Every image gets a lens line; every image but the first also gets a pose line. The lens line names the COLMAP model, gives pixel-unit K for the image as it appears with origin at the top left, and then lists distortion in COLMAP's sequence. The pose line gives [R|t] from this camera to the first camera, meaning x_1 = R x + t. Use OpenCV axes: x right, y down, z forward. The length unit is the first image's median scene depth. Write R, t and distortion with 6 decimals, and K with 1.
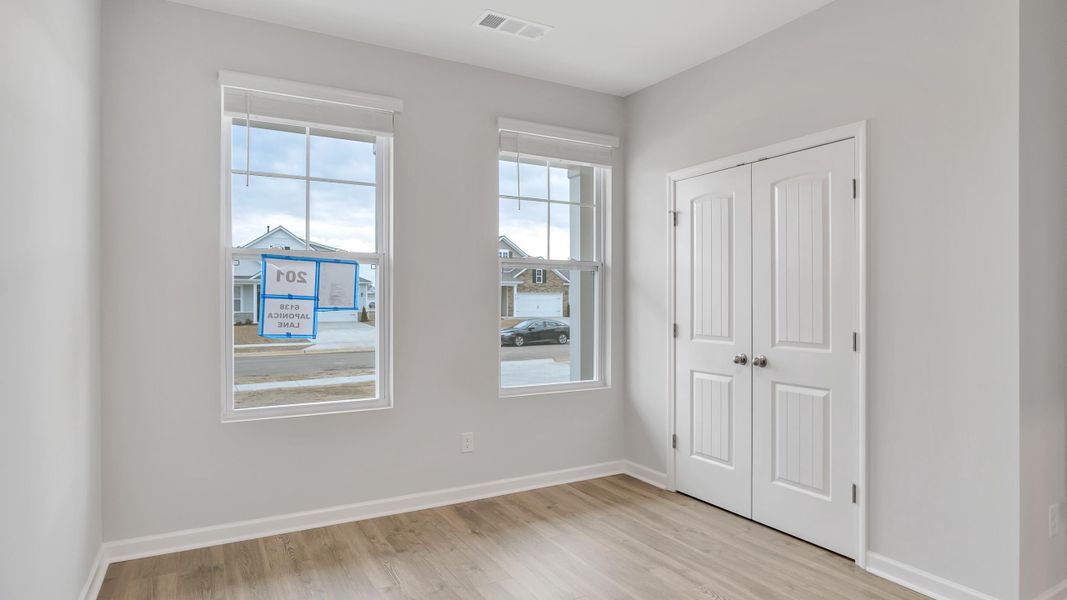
lens RADIAL K [[587.7, 0, 546.8], [0, 587.7, 294.3], [0, 0, 1]] dist [-0.021683, 0.001844]
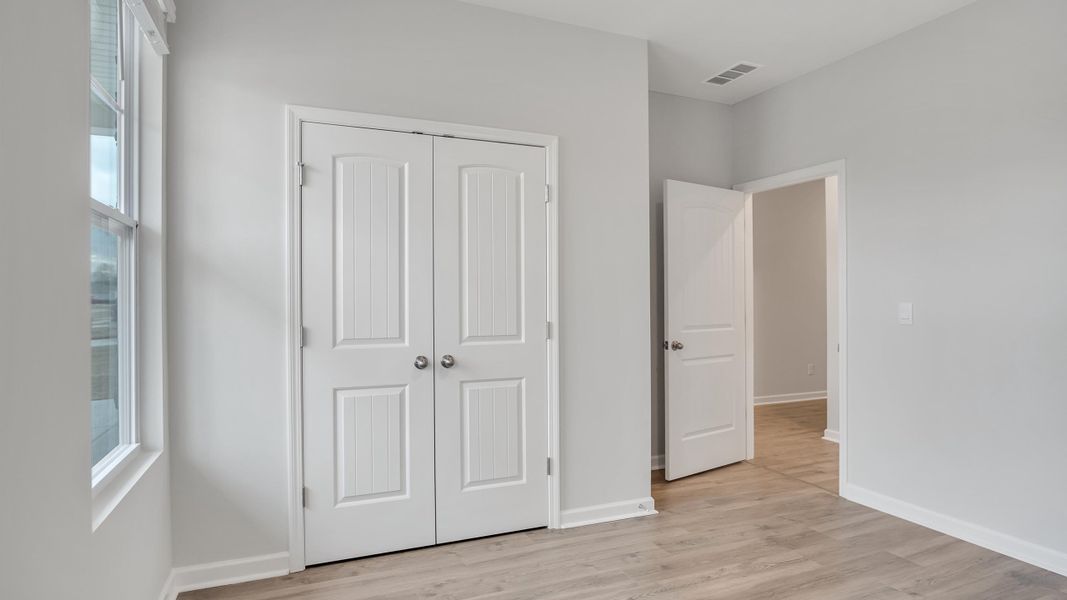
lens RADIAL K [[576.9, 0, 516.9], [0, 576.9, 290.5], [0, 0, 1]] dist [-0.035077, 0.002315]
pose [[0.140336, 0.008968, 0.990063, -0.498467], [-0.009766, 0.999923, -0.007673, 0.012024], [-0.990056, -0.008592, 0.140413, 0.787222]]
